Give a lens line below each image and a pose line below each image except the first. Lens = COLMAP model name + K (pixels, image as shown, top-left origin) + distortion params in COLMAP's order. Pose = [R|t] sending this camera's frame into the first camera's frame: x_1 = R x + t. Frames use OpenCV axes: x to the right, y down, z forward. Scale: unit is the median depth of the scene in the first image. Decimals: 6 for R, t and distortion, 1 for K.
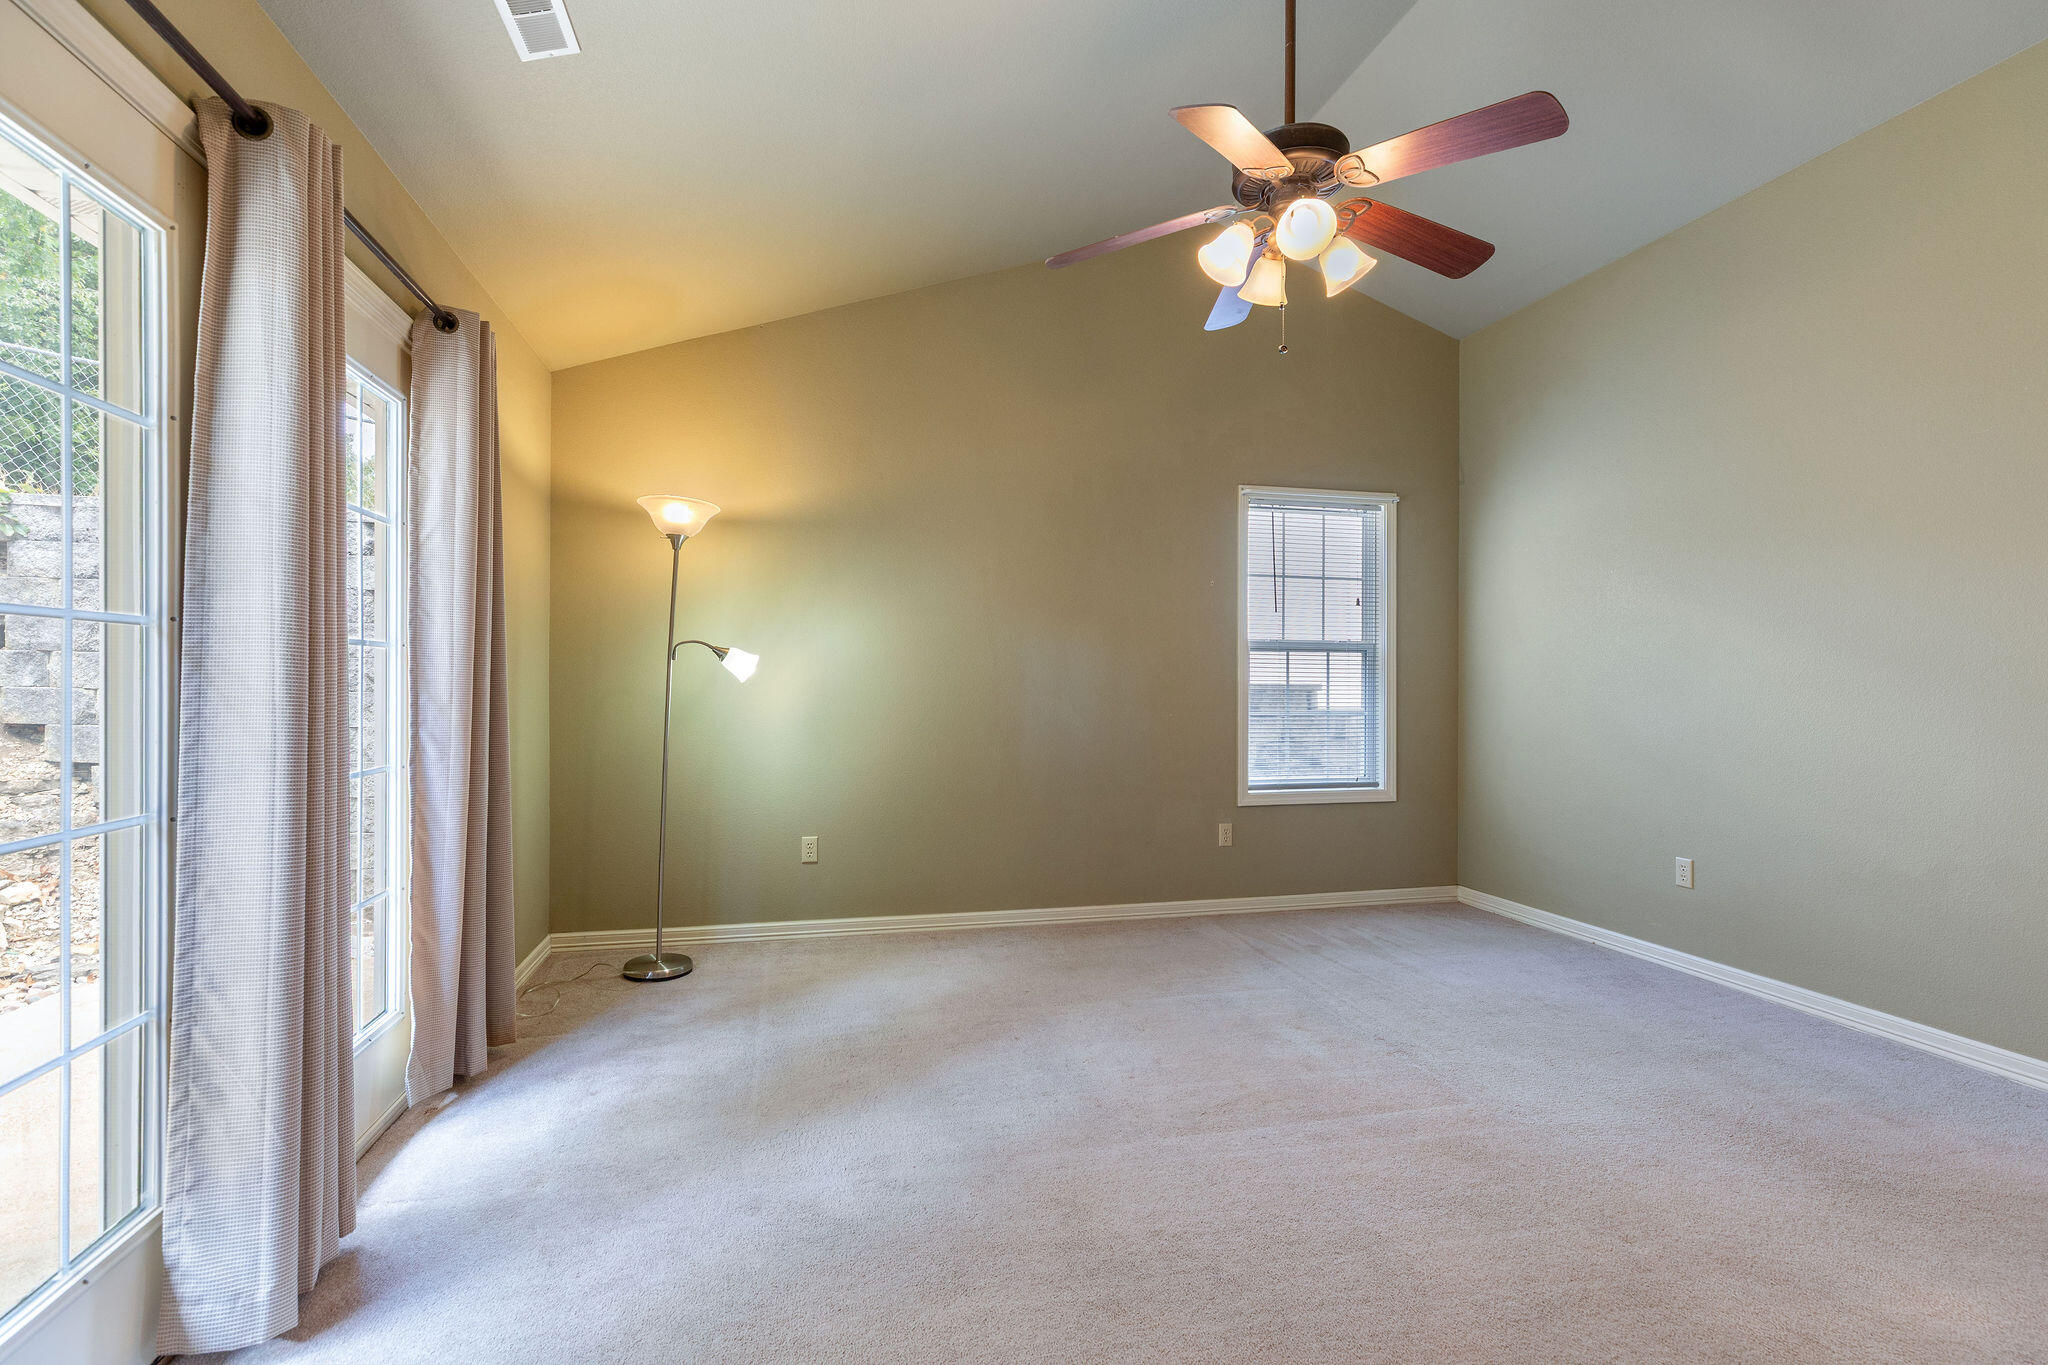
lens RADIAL K [[911.1, 0, 1024.0], [0, 911.1, 682.5], [0, 0, 1]] dist [0.002352, 0.000006]
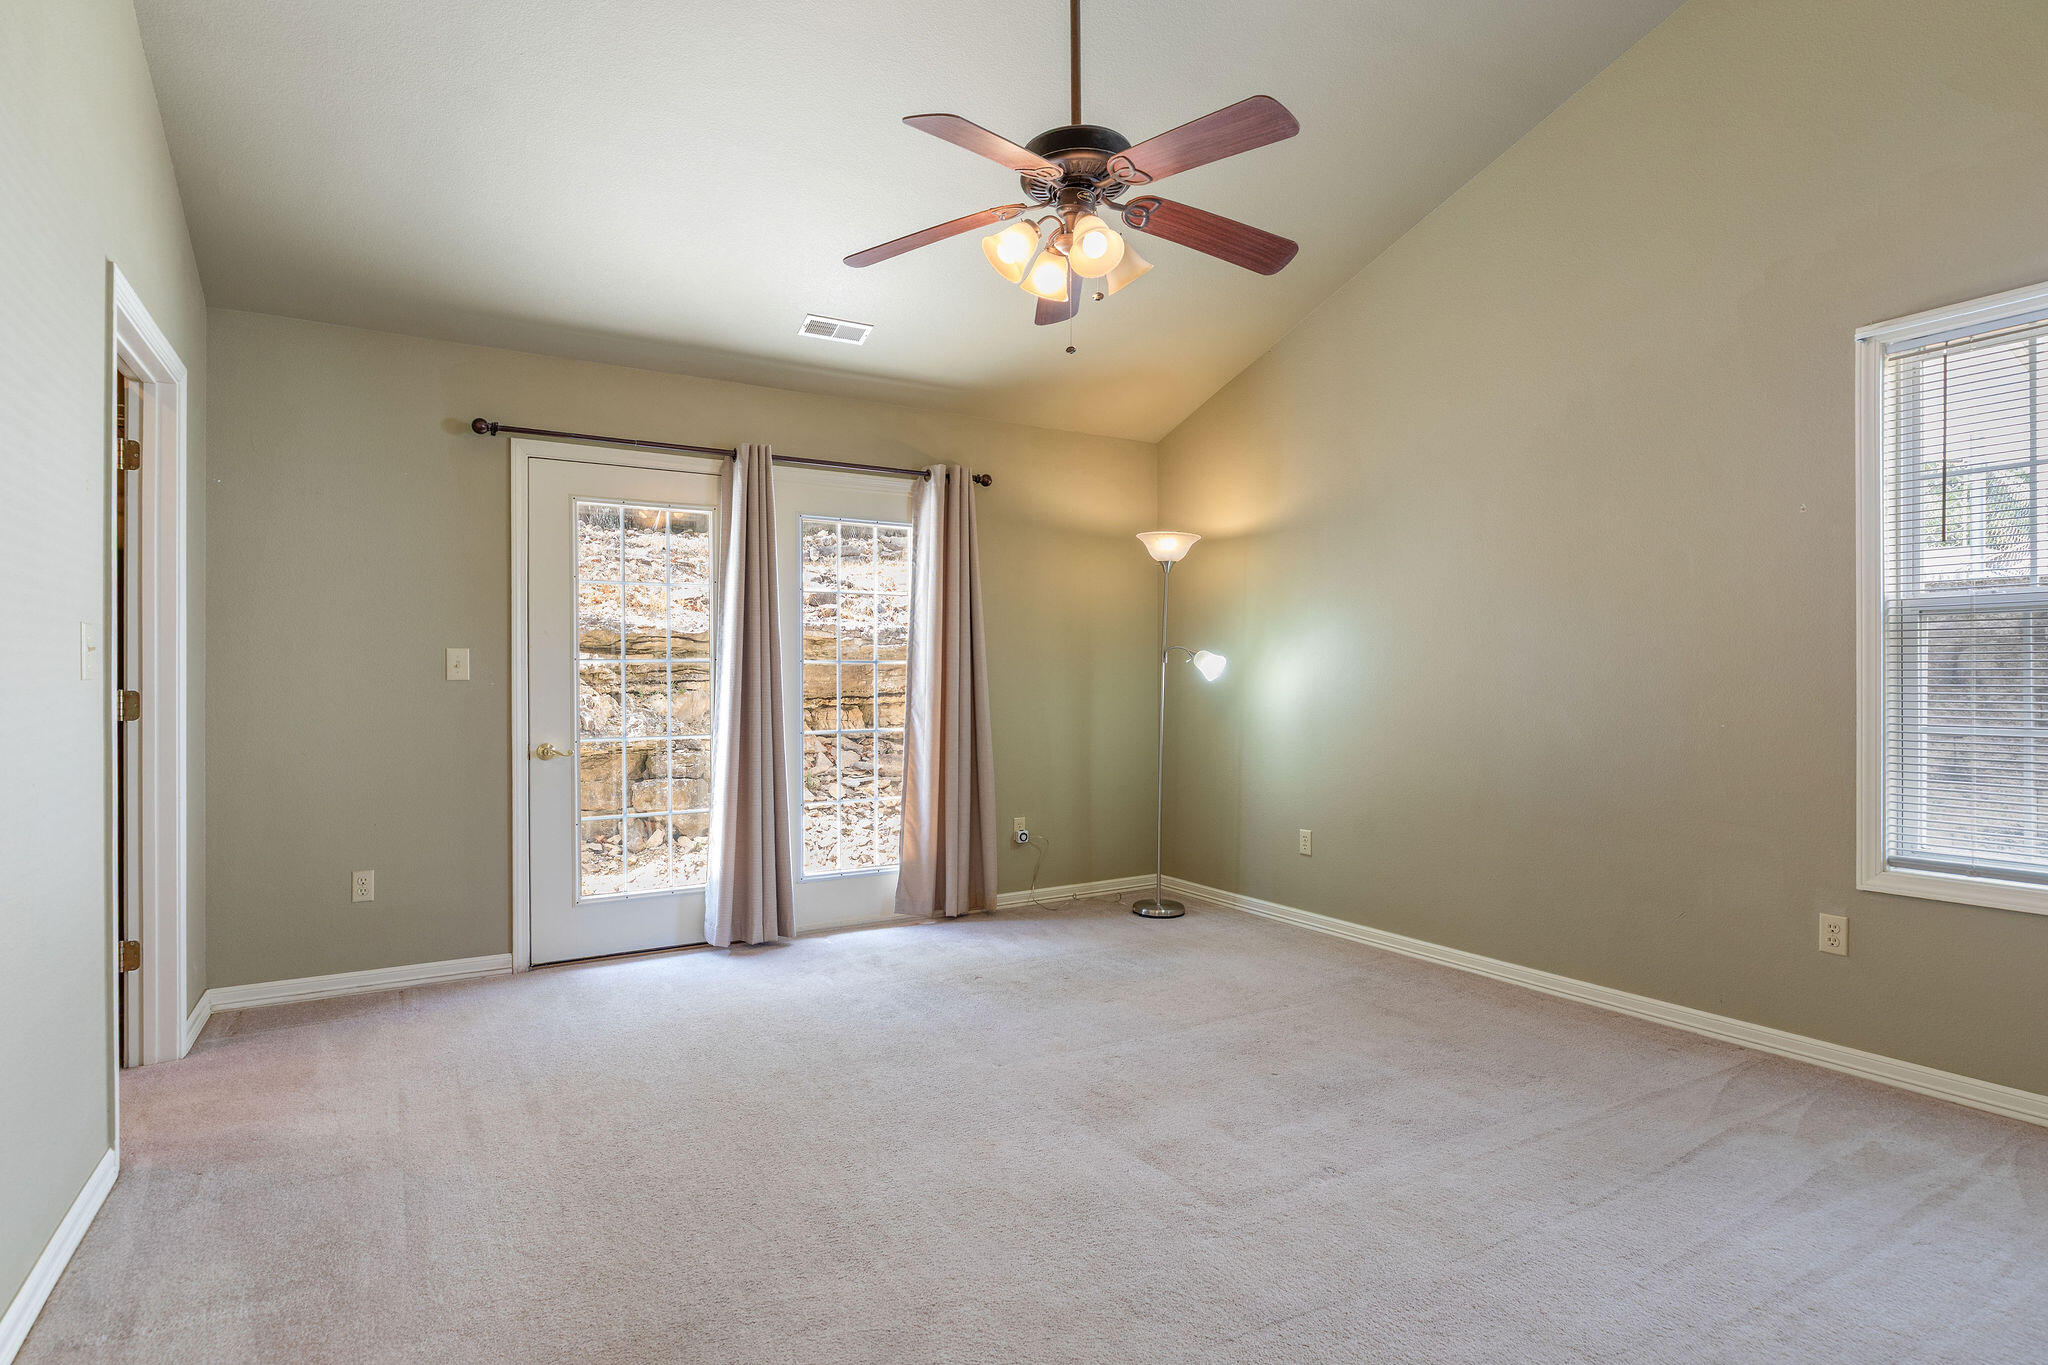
lens RADIAL K [[1111.5, 0, 1024.0], [0, 1111.5, 682.5], [0, 0, 1]] dist [-0.000406, 0.000030]
pose [[0.268536, 0.001916, -0.963268, 0.878213], [0.027933, 0.999562, 0.009775, -0.018537], [0.962864, -0.029532, 0.268365, 0.354088]]
